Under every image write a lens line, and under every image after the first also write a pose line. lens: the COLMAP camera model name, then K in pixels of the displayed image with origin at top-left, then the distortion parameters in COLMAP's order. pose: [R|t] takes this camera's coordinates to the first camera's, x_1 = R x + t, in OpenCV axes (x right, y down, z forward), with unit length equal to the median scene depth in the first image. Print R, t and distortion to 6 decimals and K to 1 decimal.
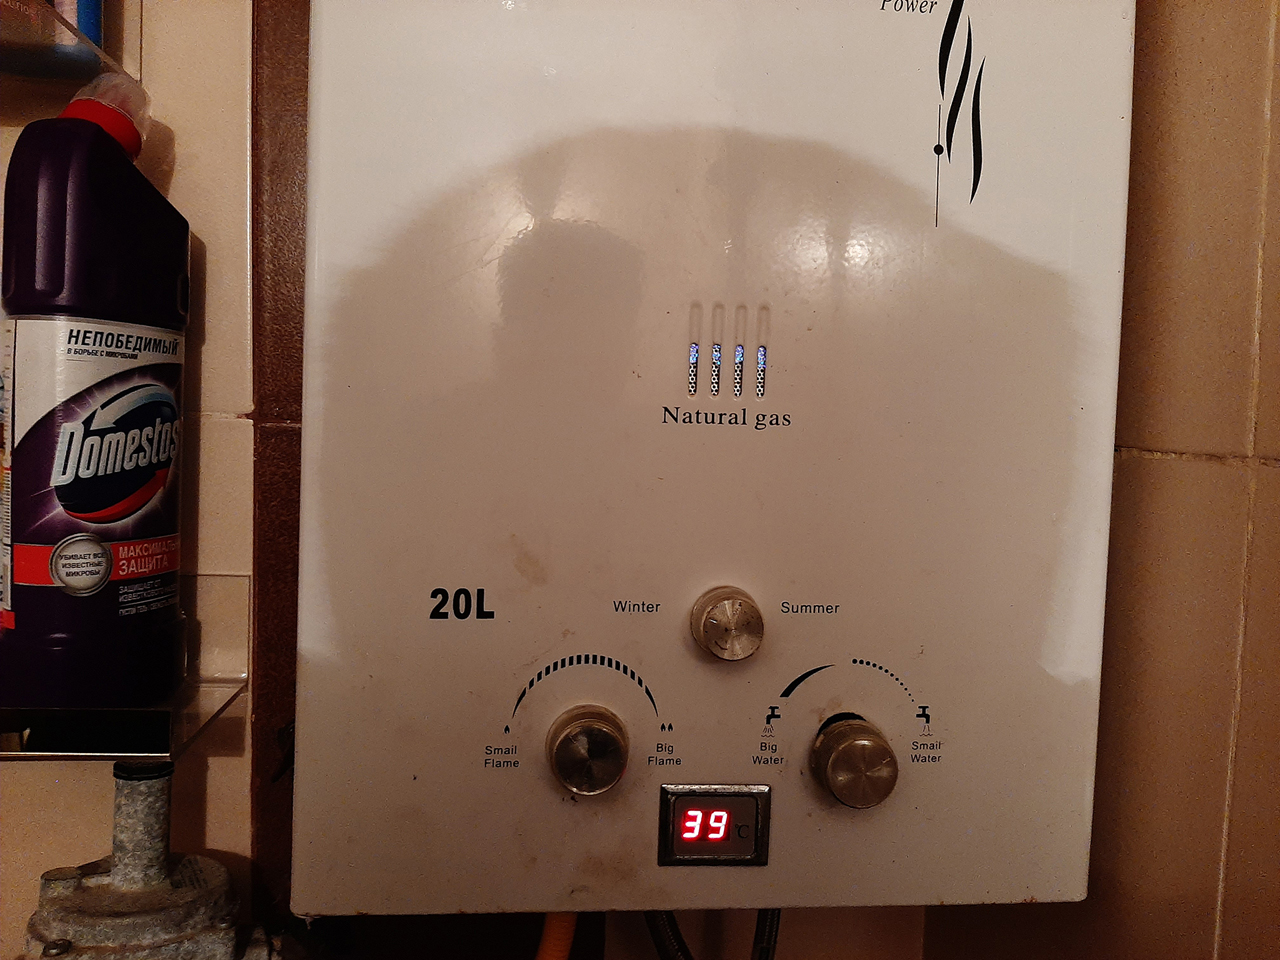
lens RADIAL K [[1018.1, 0, 645.0], [0, 1018.1, 476.2], [0, 0, 1]] dist [0.067897, -0.158976]
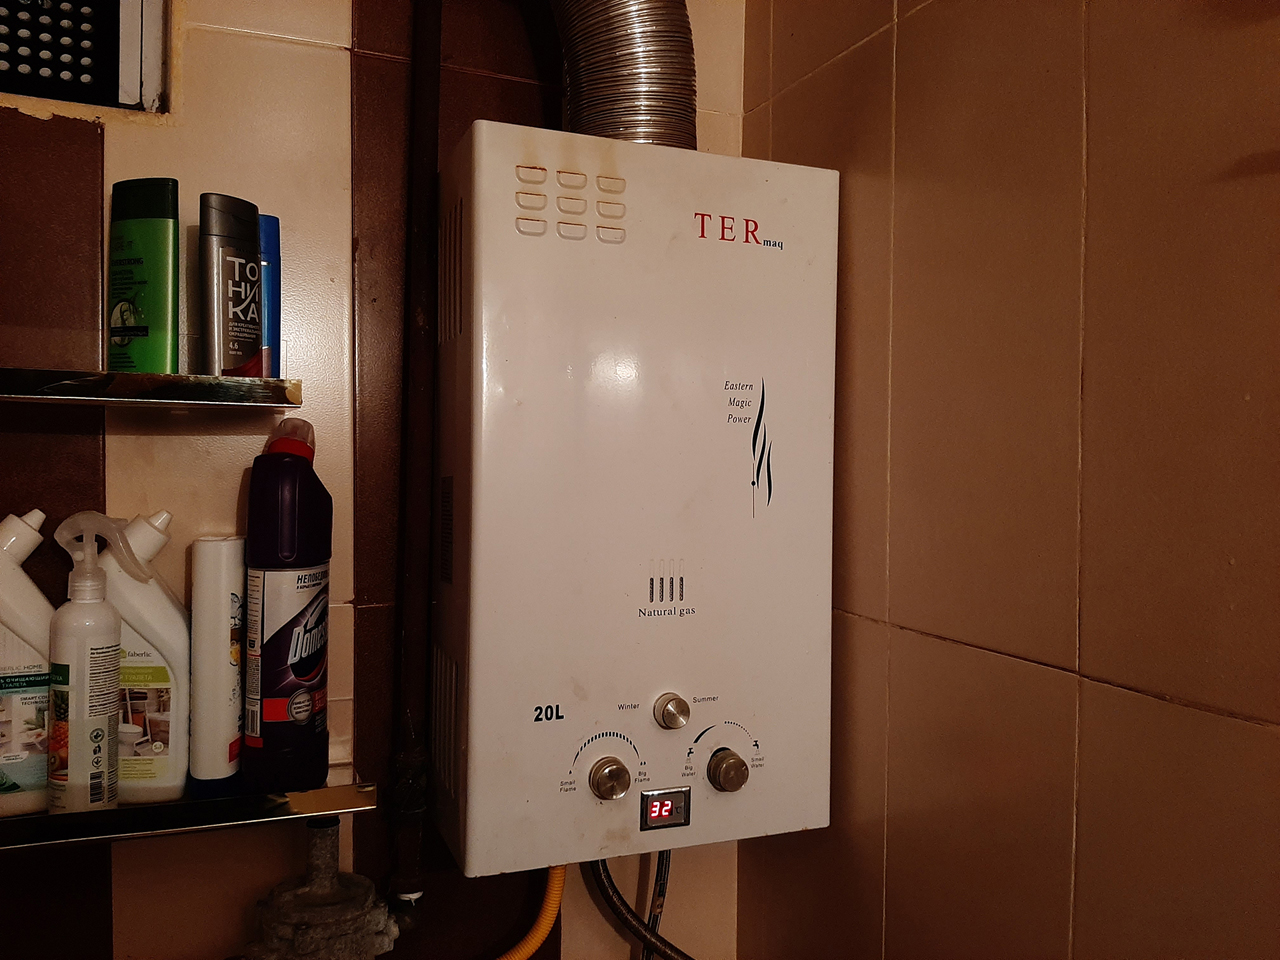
lens RADIAL K [[1018.1, 0, 645.0], [0, 1018.1, 476.2], [0, 0, 1]] dist [0.067897, -0.158976]
pose [[0.961344, -0.026898, 0.274032, -0.524385], [0.035838, 0.998975, -0.027667, -0.277574], [-0.273007, 0.036418, 0.961322, -1.013168]]
